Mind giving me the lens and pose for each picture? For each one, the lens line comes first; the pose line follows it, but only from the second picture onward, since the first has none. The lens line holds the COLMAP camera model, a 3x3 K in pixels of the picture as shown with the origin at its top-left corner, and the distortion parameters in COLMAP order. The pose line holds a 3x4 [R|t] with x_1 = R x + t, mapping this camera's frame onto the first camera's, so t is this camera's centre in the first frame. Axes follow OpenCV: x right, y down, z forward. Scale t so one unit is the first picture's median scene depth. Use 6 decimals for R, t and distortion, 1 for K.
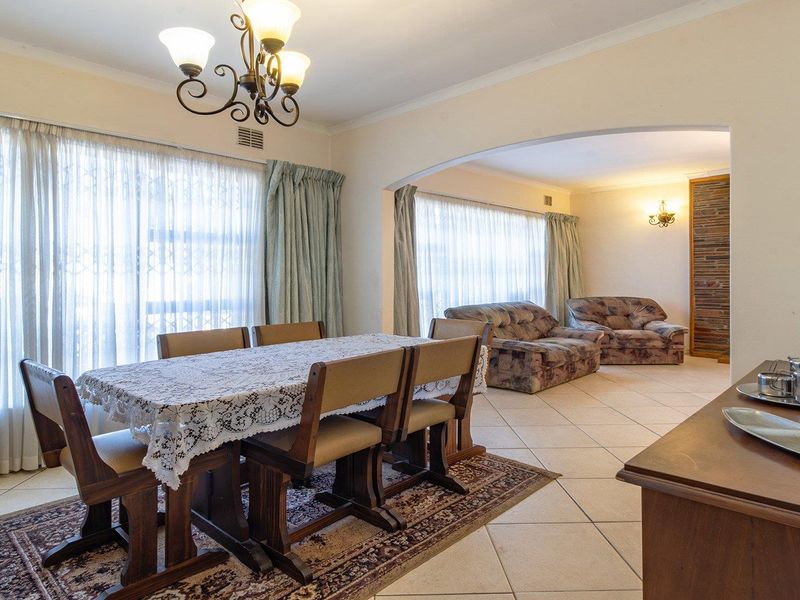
lens RADIAL K [[497.9, 0, 397.2], [0, 497.9, 282.1], [0, 0, 1]] dist [0.000551, -0.000016]
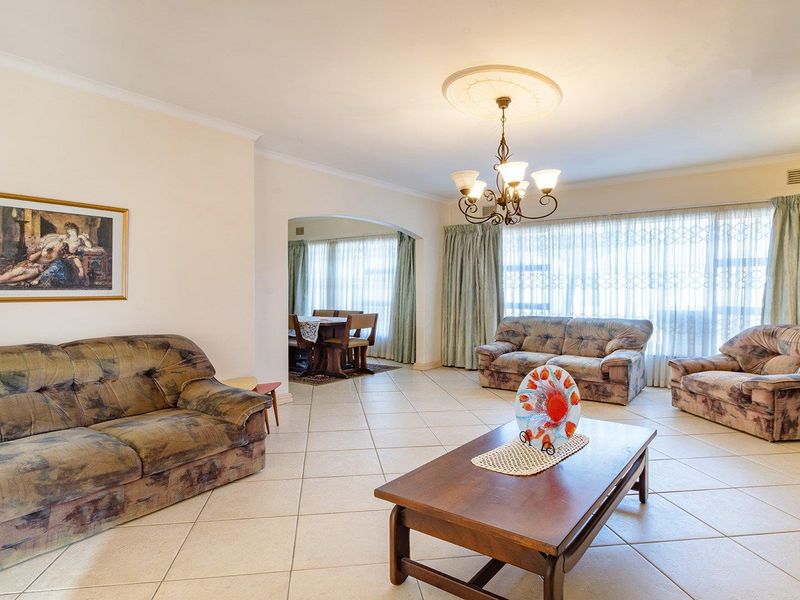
lens RADIAL K [[497.9, 0, 397.2], [0, 497.9, 282.1], [0, 0, 1]] dist [0.000551, -0.000016]
pose [[0.122791, -0.007497, -0.992404, 1.017948], [-0.010051, 0.999911, -0.008797, -0.014077], [0.992382, 0.011055, 0.122704, 0.446353]]
